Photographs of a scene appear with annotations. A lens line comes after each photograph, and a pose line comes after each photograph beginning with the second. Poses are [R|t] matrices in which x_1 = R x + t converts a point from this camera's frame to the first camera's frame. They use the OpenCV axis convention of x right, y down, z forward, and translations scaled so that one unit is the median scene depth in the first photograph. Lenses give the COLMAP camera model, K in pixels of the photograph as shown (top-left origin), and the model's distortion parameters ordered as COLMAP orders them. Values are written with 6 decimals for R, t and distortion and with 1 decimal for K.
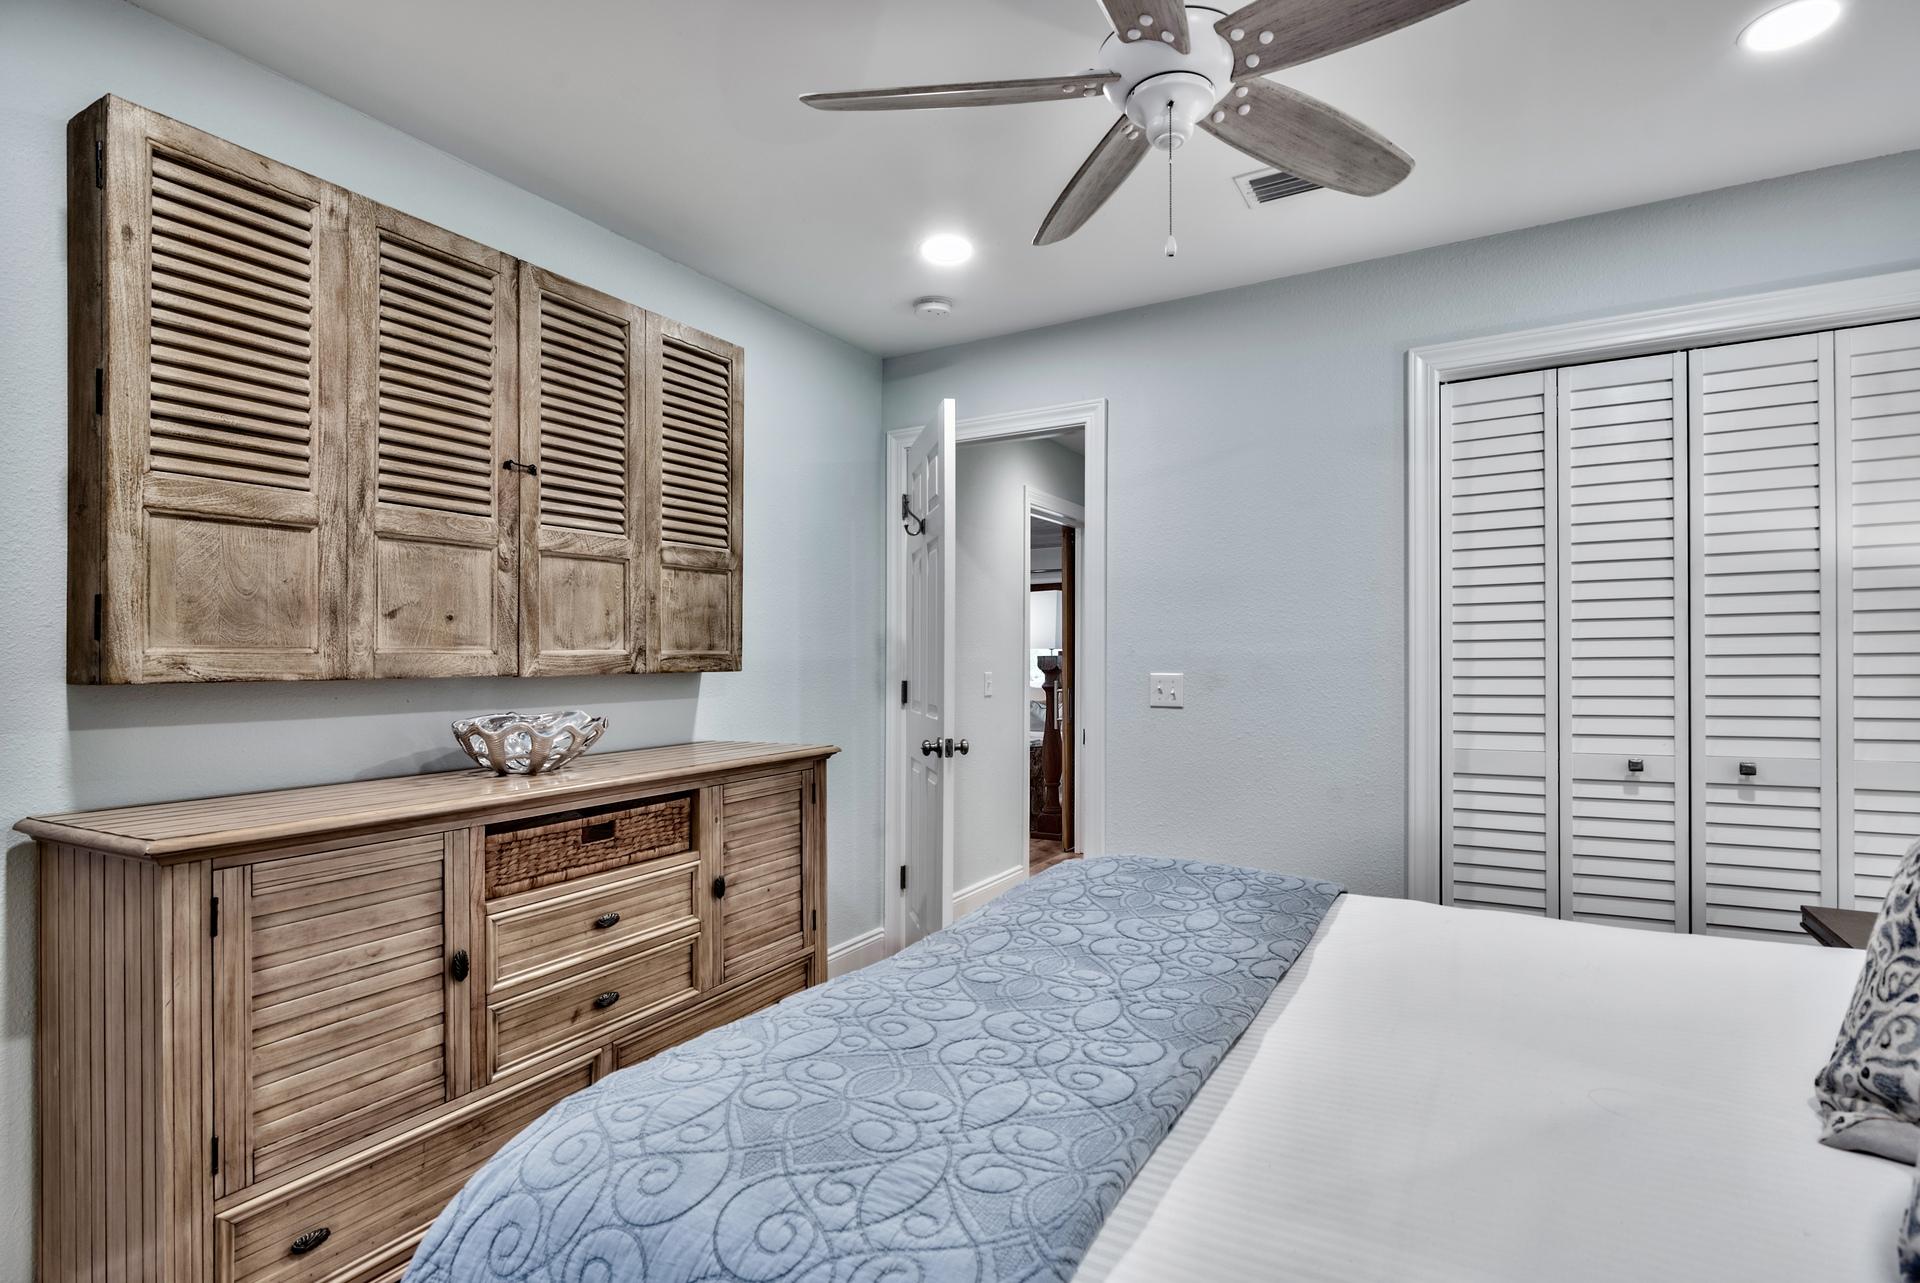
lens RADIAL K [[935.3, 0, 966.0], [0, 935.3, 632.1], [0, 0, 1]] dist [-0.005092, 0.000096]
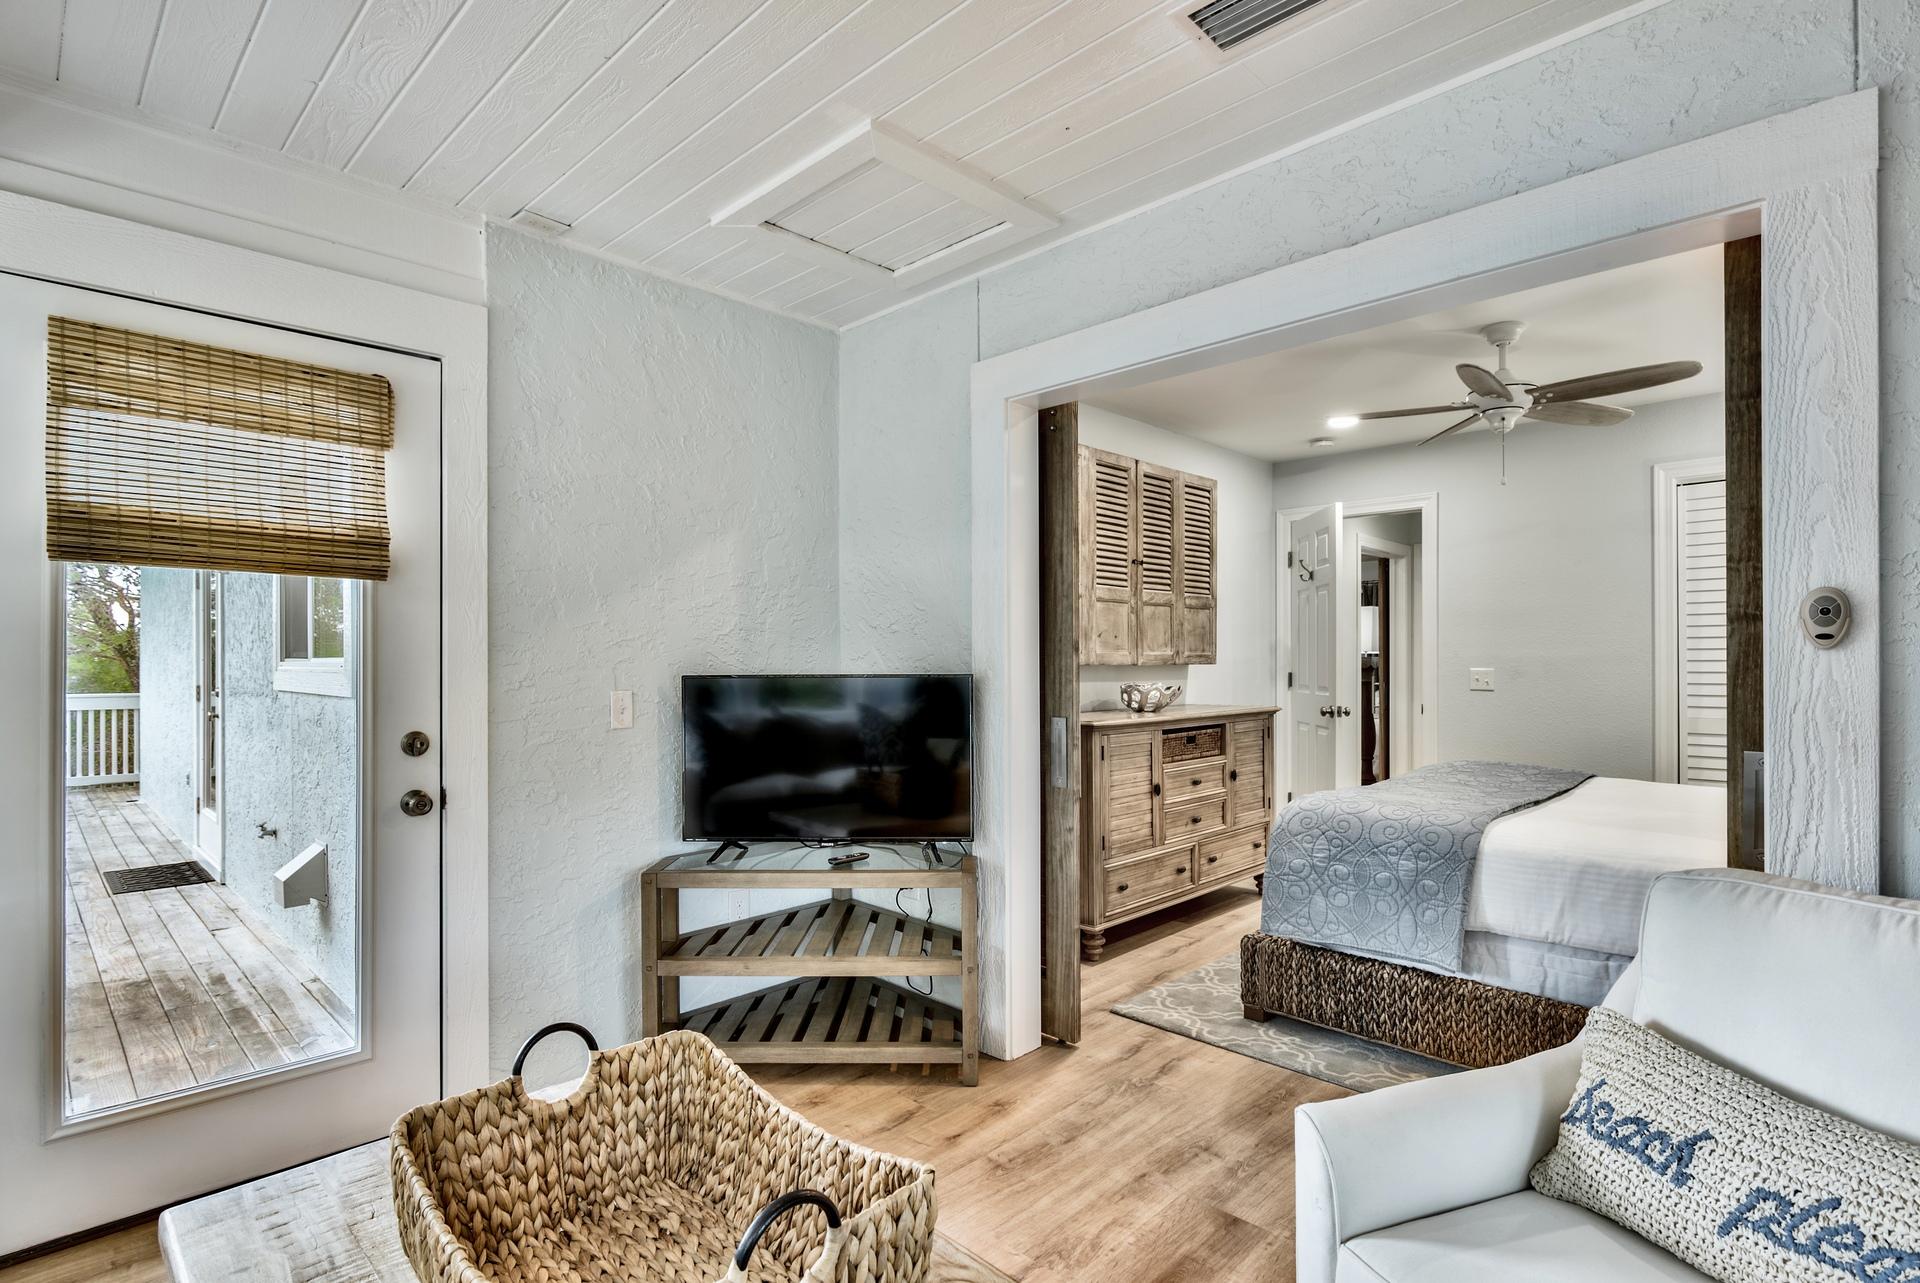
lens RADIAL K [[935.3, 0, 960.1], [0, 935.3, 629.3], [0, 0, 1]] dist [-0.005092, 0.000096]
pose [[0.966000, -0.000520, -0.258541, -0.320004], [-0.000302, 0.999995, -0.003139, -0.023152], [0.258542, 0.003110, 0.965995, -1.045699]]
